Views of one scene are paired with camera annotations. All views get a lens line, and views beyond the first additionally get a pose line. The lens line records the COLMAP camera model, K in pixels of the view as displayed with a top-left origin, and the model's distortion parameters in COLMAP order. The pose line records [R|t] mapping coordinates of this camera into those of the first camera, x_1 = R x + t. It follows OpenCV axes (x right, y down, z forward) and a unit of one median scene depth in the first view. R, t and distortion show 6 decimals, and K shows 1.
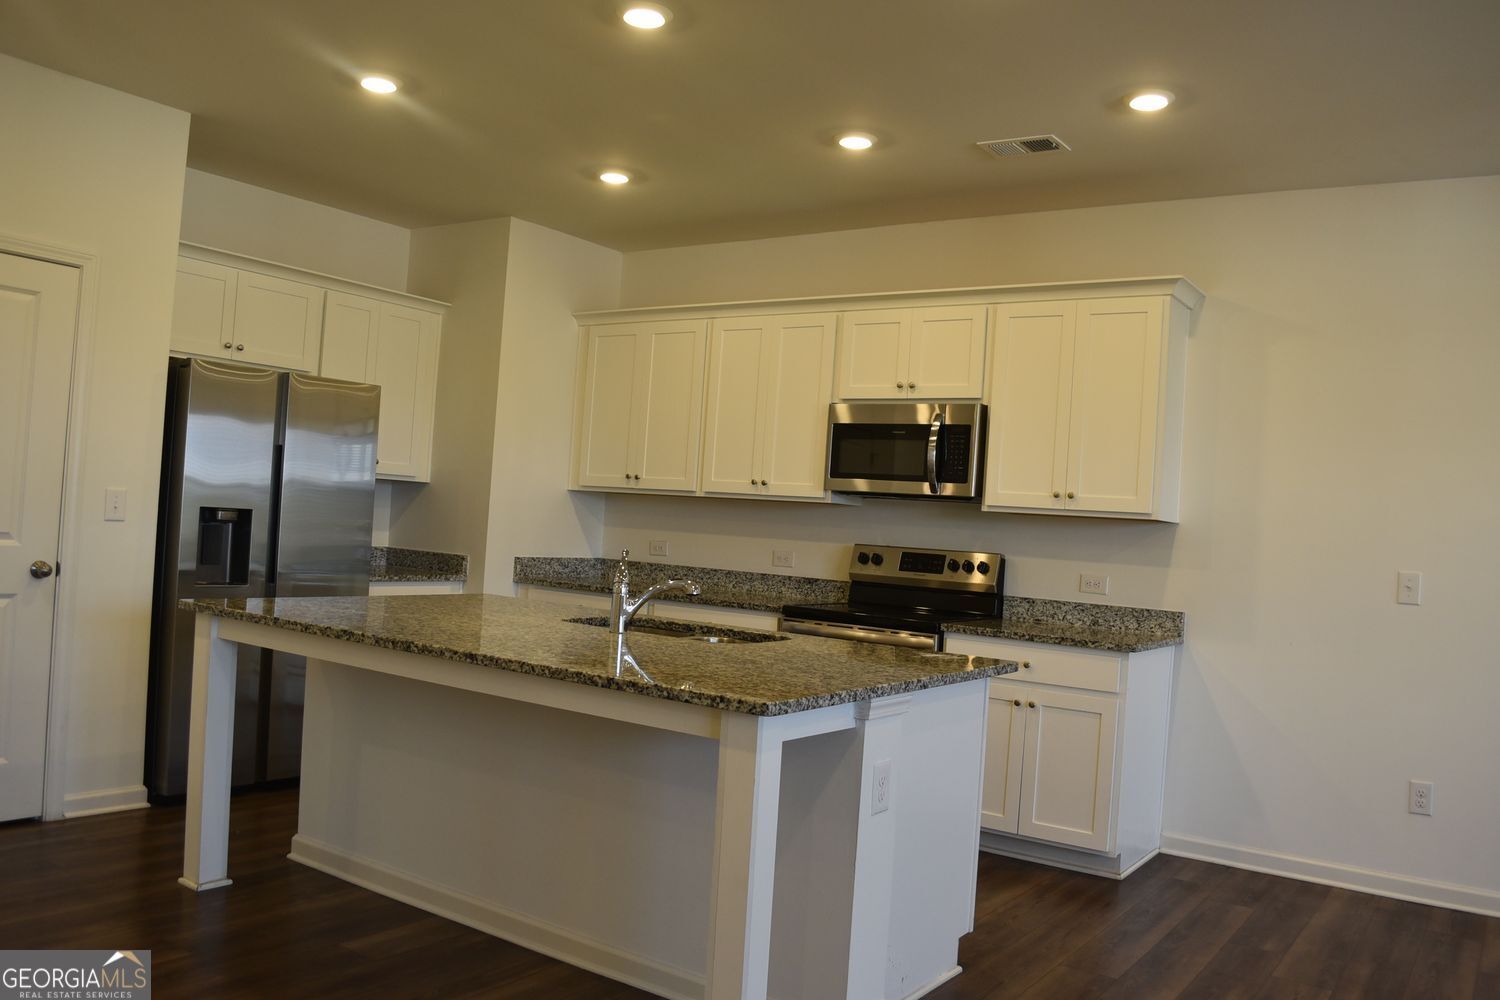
lens RADIAL K [[1210.6, 0, 748.9], [0, 1210.6, 499.9], [0, 0, 1]] dist [-0.072687, 0.006880]
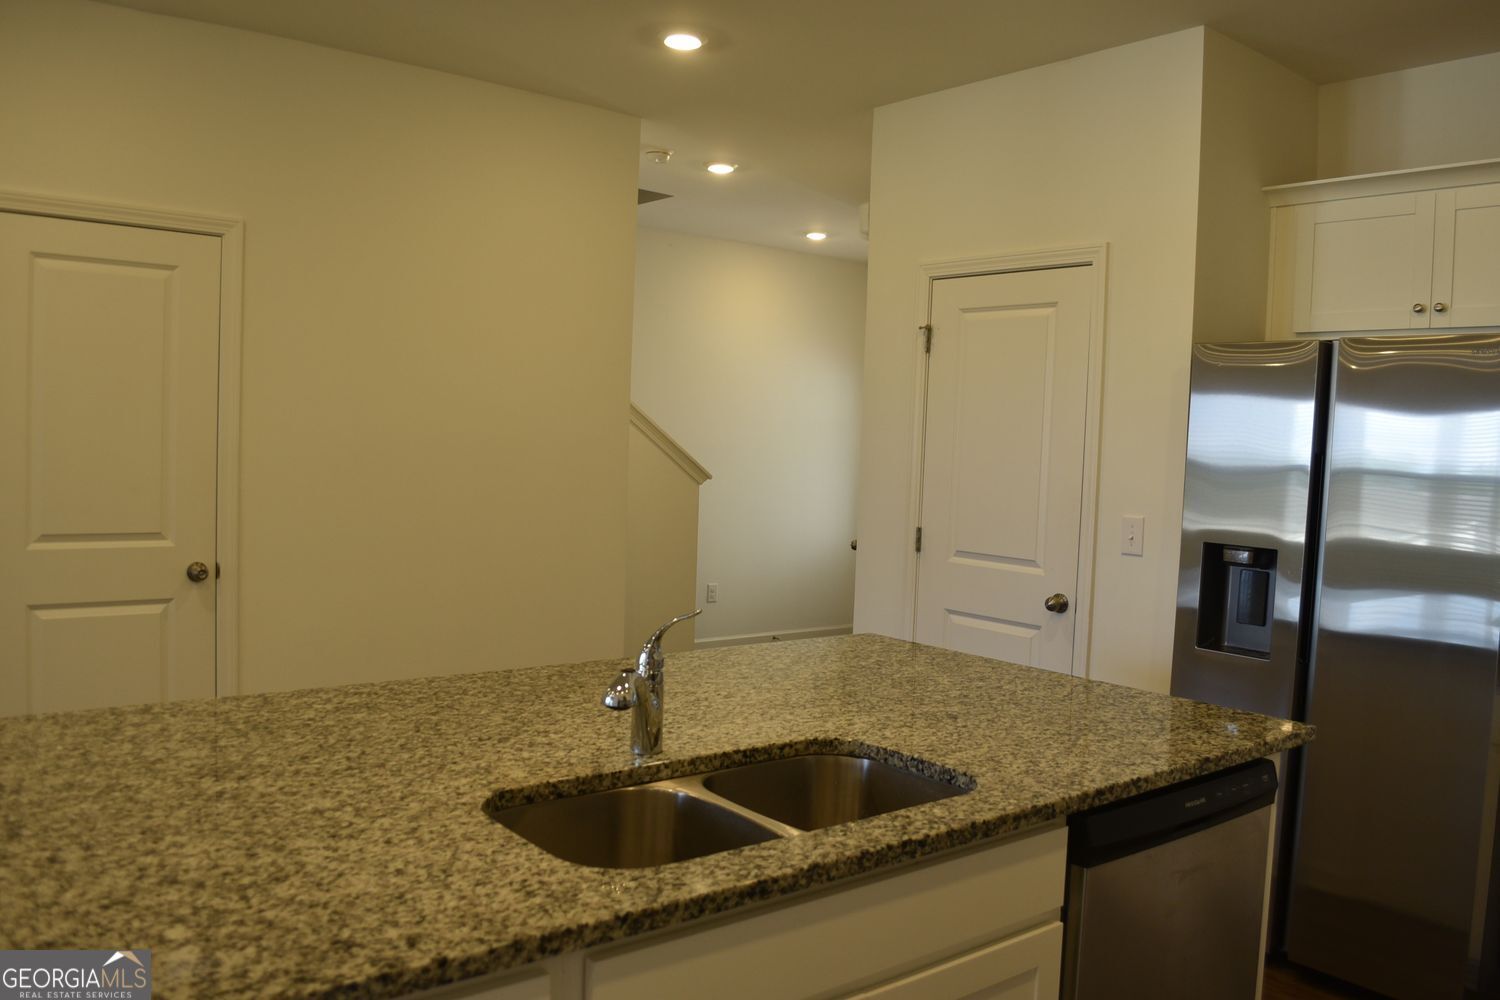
lens RADIAL K [[1210.6, 0, 752.7], [0, 1210.6, 498.2], [0, 0, 1]] dist [-0.072687, 0.006880]
pose [[-0.289044, -0.025112, -0.956986, 0.299199], [-0.039819, 0.999106, -0.014190, 0.000200], [0.956487, 0.034004, -0.289786, 0.856455]]
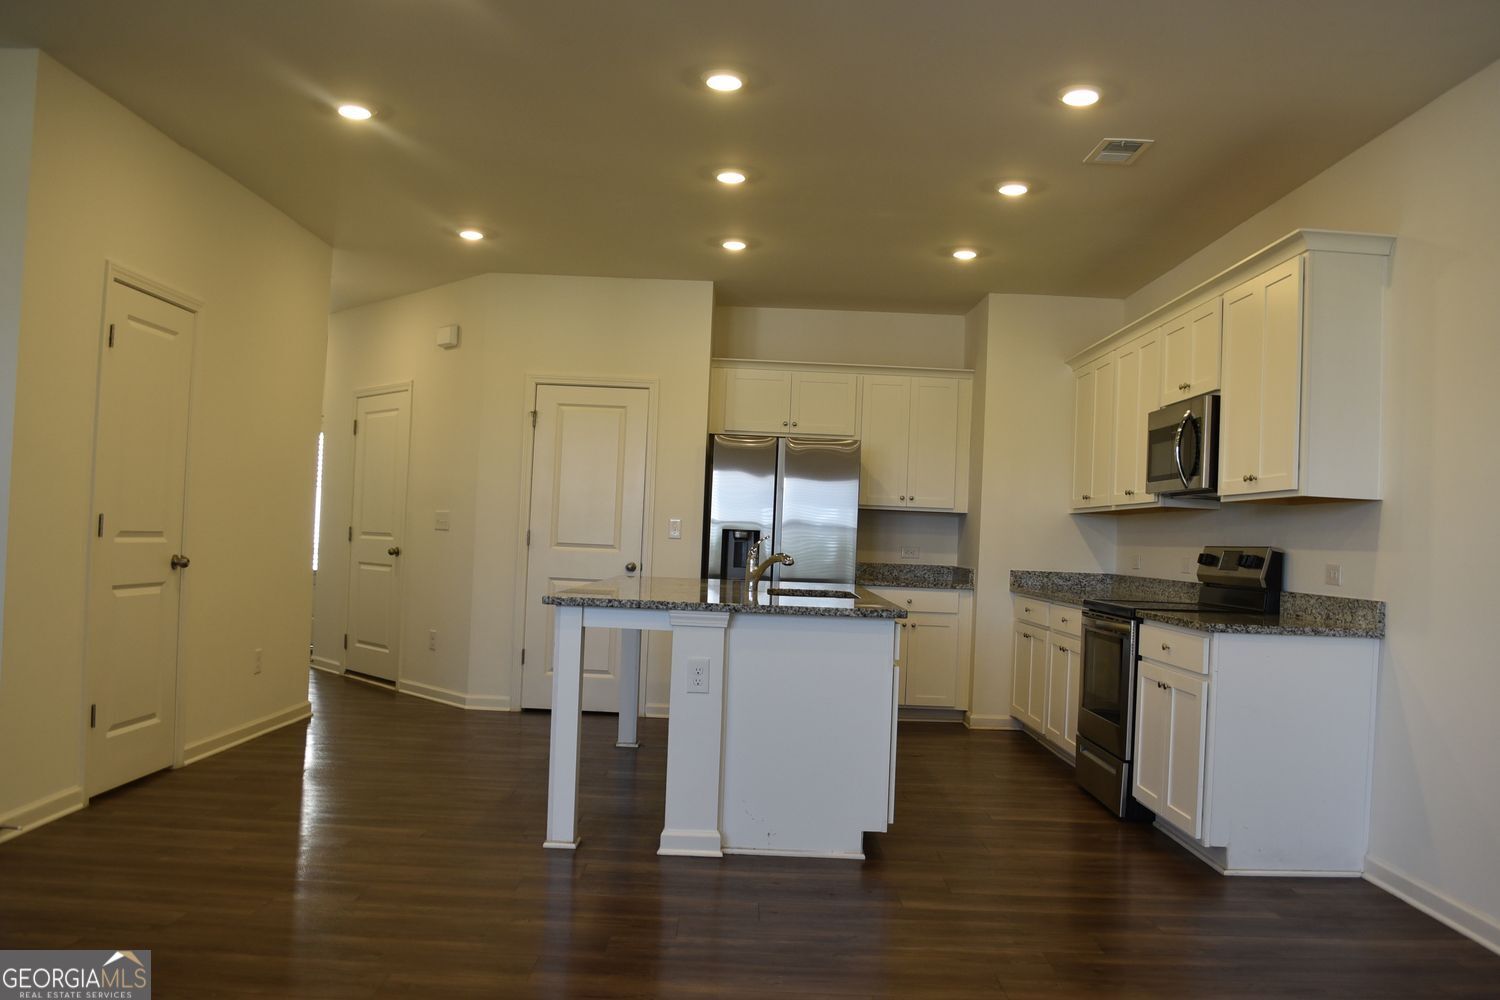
lens RADIAL K [[1210.6, 0, 747.9], [0, 1210.6, 504.4], [0, 0, 1]] dist [-0.072687, 0.006880]
pose [[0.557924, -0.062808, -0.827512, 0.783308], [0.006906, 0.997449, -0.071050, 0.077656], [0.829864, 0.033926, 0.556934, 0.131350]]
